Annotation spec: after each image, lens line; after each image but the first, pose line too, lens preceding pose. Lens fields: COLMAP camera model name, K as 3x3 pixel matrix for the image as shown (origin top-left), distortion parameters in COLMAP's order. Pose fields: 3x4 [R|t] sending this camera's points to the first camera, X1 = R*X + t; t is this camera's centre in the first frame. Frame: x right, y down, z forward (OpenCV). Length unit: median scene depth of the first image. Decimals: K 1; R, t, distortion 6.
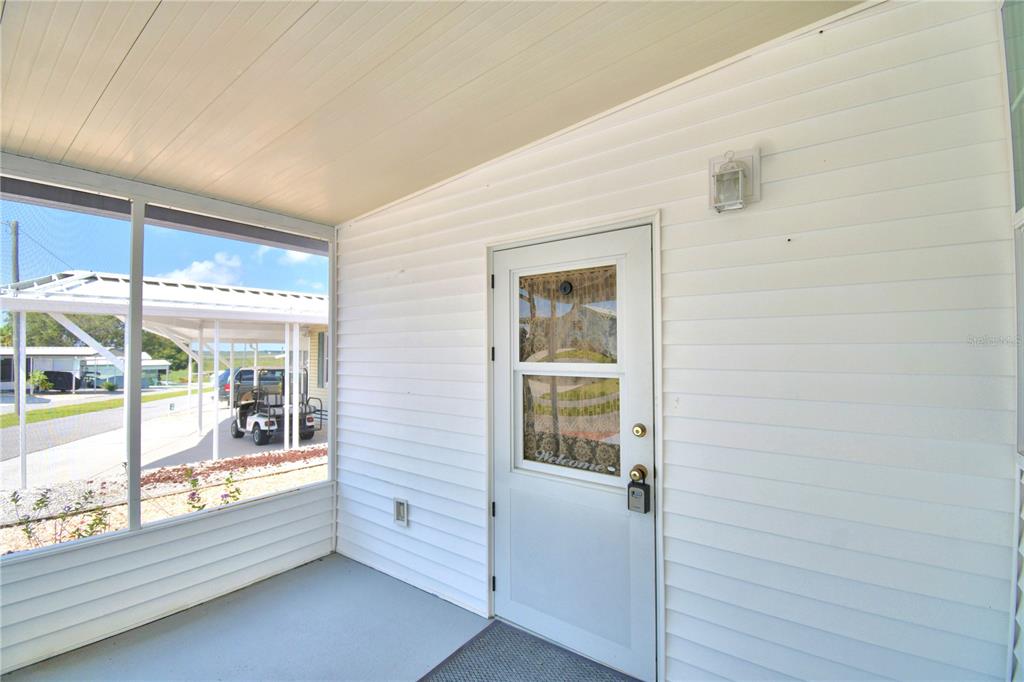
lens RADIAL K [[453.4, 0, 510.2], [0, 453.4, 340.8], [0, 0, 1]] dist [0.024616, -0.028881]
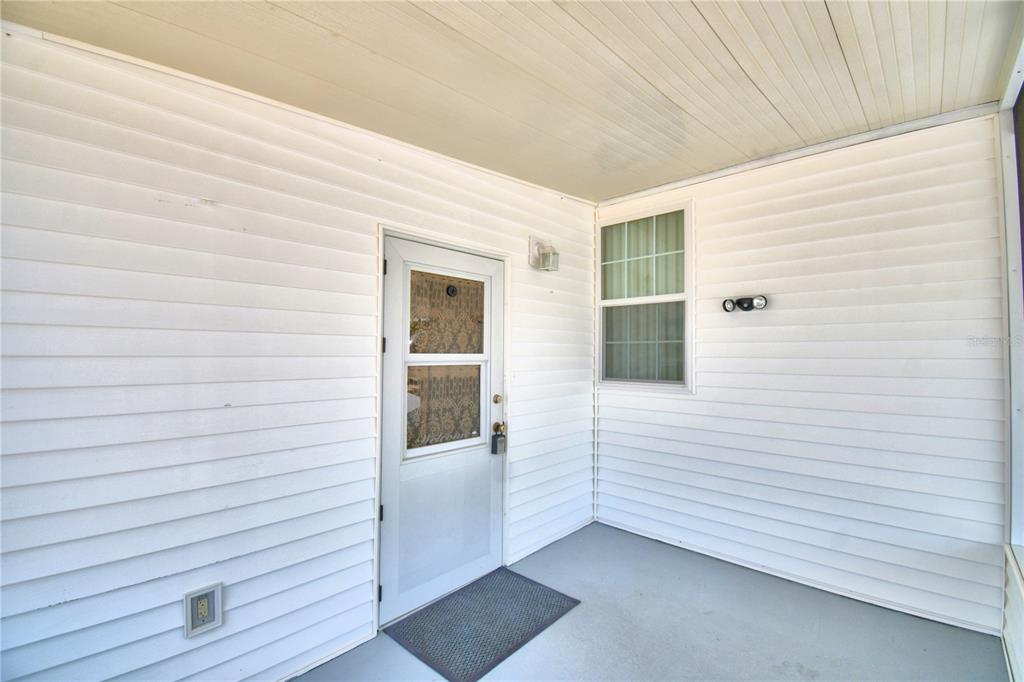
lens RADIAL K [[453.4, 0, 510.2], [0, 453.4, 340.8], [0, 0, 1]] dist [0.024616, -0.028881]
pose [[0.095875, 0.030698, 0.994920, -1.011651], [-0.027448, 0.999226, -0.028186, 0.042430], [-0.995015, -0.024606, 0.096644, 0.708053]]
